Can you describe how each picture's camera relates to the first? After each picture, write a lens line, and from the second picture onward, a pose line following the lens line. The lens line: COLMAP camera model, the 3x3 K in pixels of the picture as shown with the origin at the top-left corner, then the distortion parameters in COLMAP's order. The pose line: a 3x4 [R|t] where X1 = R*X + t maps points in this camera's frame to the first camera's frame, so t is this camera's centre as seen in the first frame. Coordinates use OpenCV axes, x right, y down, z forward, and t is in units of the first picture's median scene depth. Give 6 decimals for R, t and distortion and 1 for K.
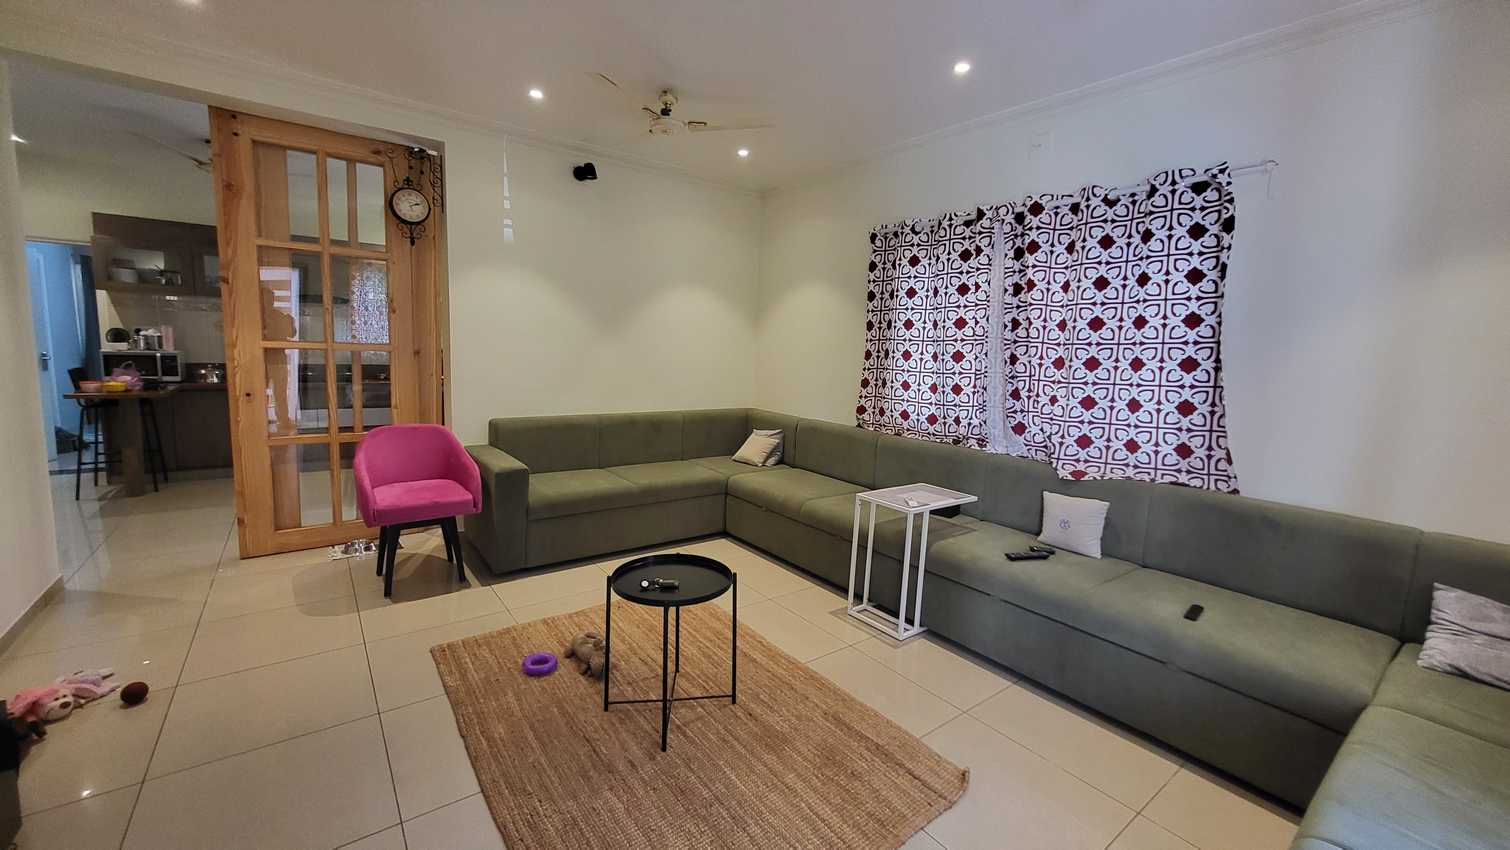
lens RADIAL K [[593.3, 0, 756.8], [0, 593.3, 419.3], [0, 0, 1]] dist [0.001069, 0.000008]
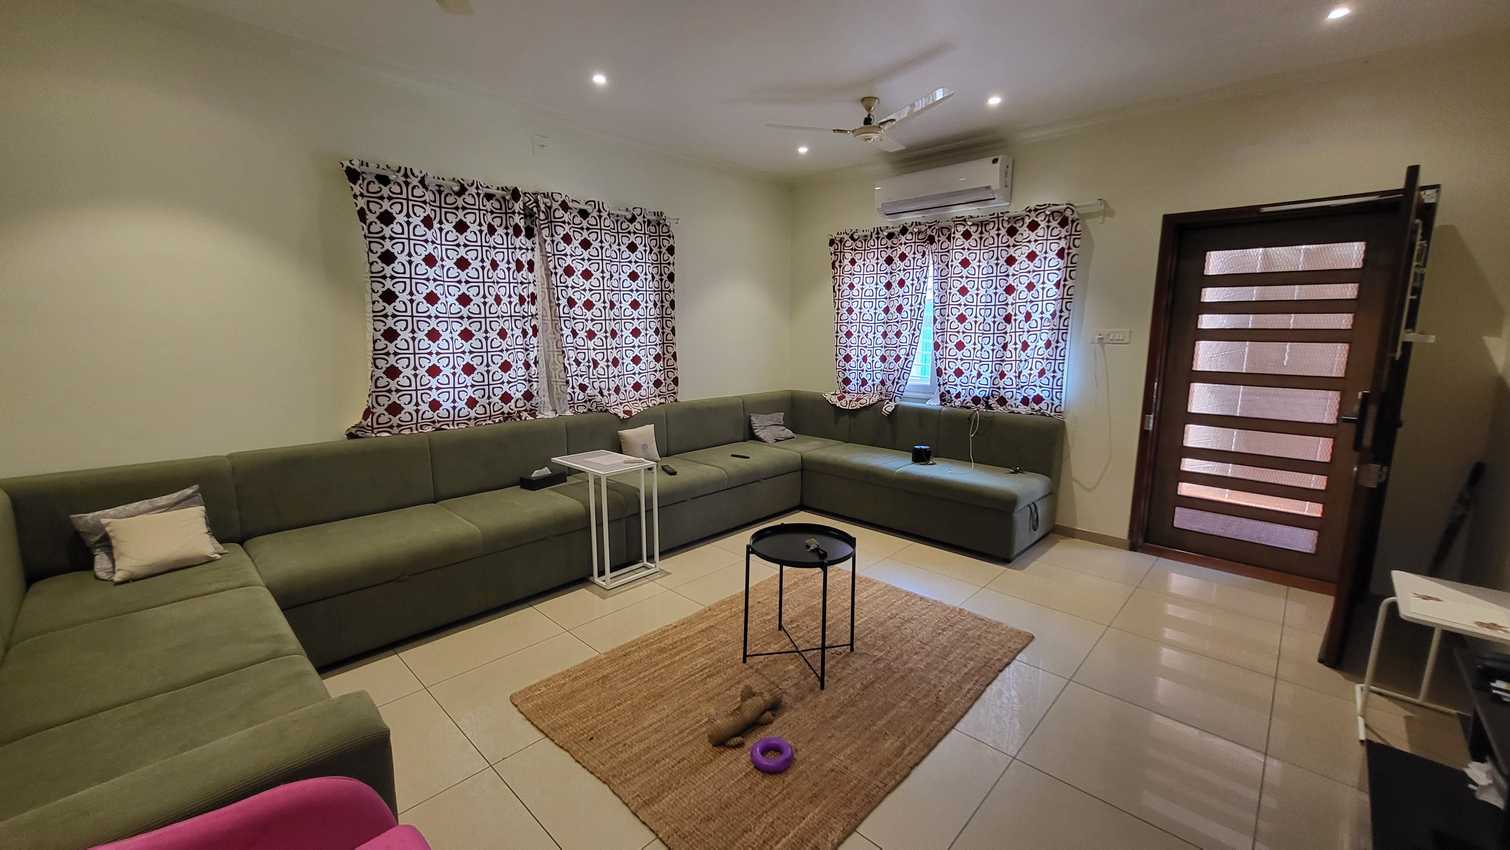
lens RADIAL K [[593.3, 0, 756.8], [0, 593.3, 419.3], [0, 0, 1]] dist [0.001069, 0.000008]
pose [[-0.163218, -0.192716, 0.967585, -0.874070], [0.109895, 0.971082, 0.211950, -0.157367], [-0.980451, 0.140926, -0.137319, 0.896846]]
